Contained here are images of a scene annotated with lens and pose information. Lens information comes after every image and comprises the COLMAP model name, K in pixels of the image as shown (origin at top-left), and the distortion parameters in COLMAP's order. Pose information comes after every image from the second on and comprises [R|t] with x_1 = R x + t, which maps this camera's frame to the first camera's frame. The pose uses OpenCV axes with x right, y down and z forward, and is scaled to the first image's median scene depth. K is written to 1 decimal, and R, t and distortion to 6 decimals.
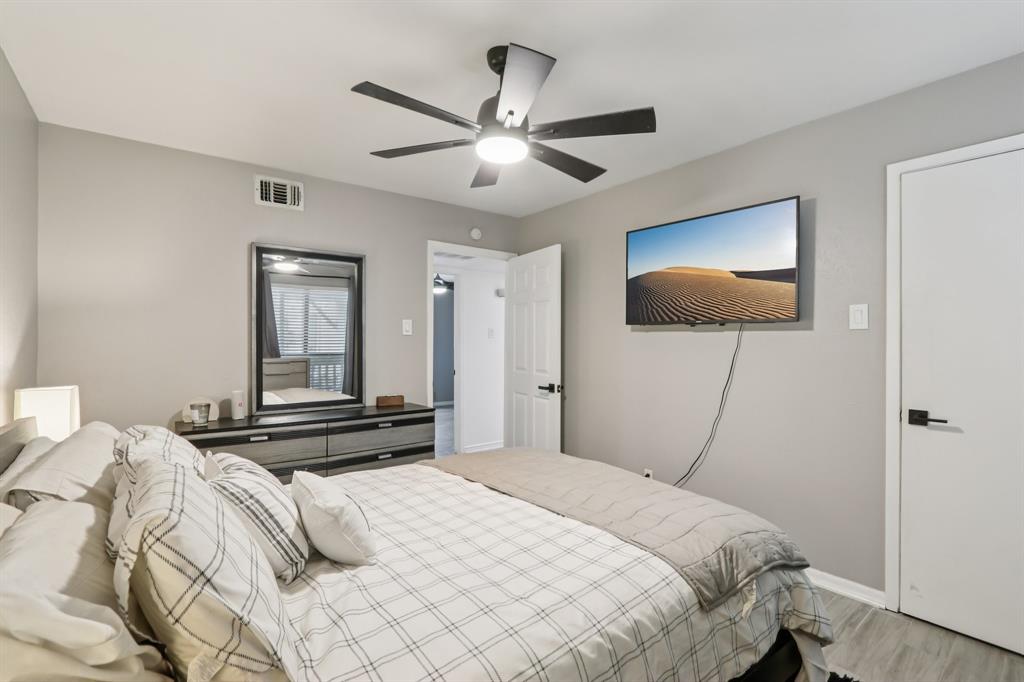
lens RADIAL K [[473.3, 0, 512.0], [0, 473.3, 341.0], [0, 0, 1]] dist [0.000760, 0.000098]
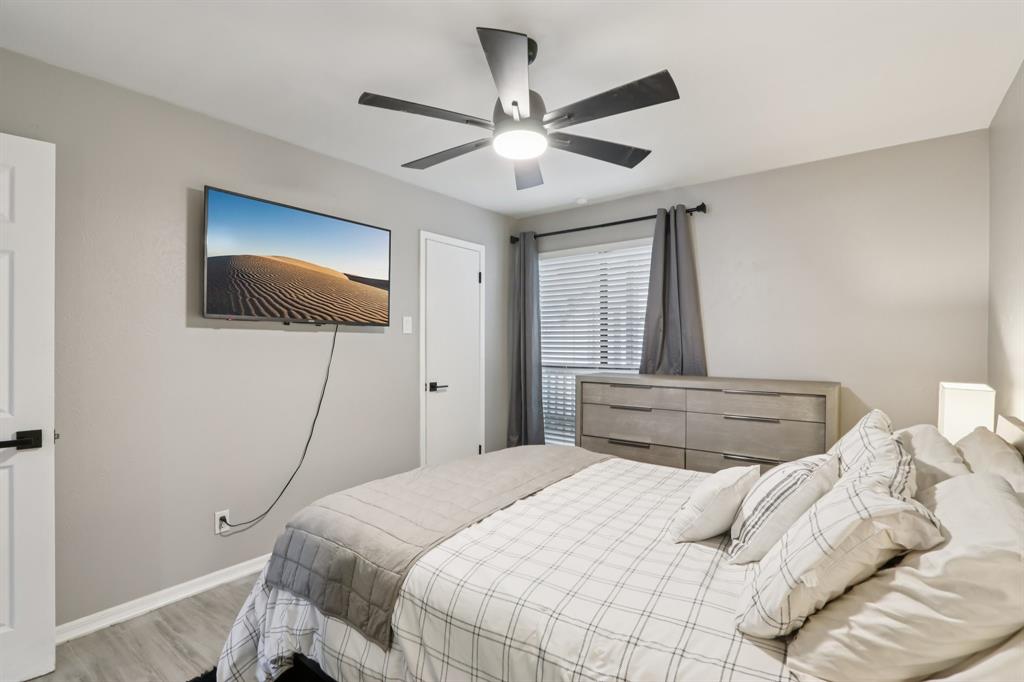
lens RADIAL K [[478.0, 0, 517.9], [0, 478.0, 346.1], [0, 0, 1]] dist [-0.010625, 0.000213]
pose [[-0.265533, -0.001233, 0.964101, -0.680659], [0.001223, 0.999998, 0.001615, 0.010982], [-0.964101, 0.001608, -0.265531, 0.917296]]
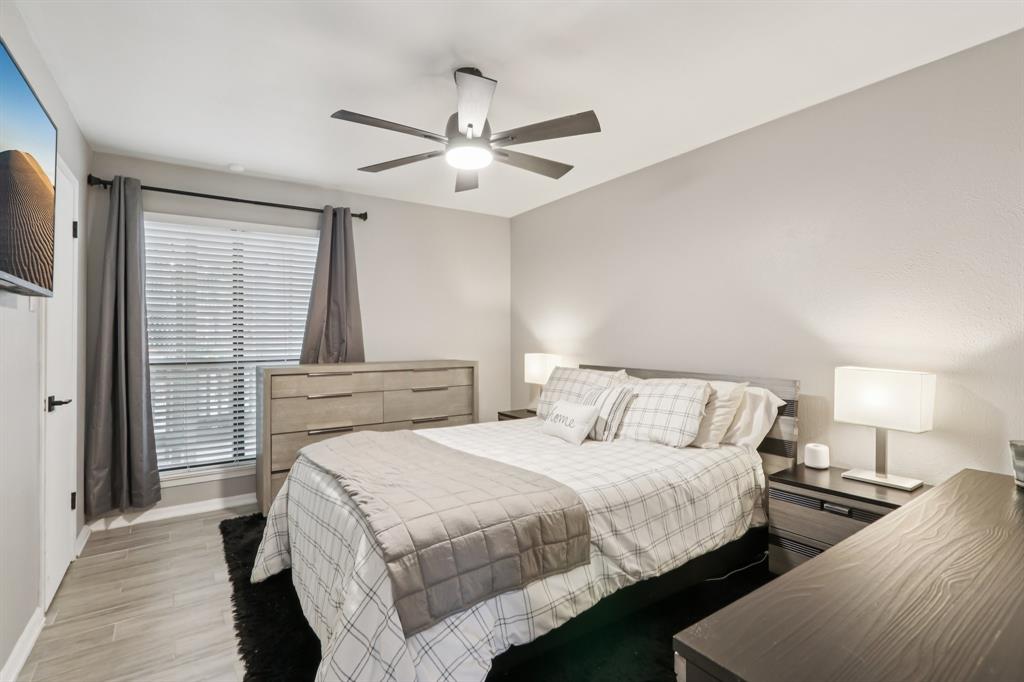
lens RADIAL K [[479.1, 0, 515.5], [0, 479.1, 333.2], [0, 0, 1]] dist [-0.009311, -0.000271]
pose [[-0.998508, 0.011303, 0.053423, -0.134216], [0.010785, 0.999892, -0.009973, 0.025174], [-0.053530, -0.009382, -0.998522, 1.537712]]
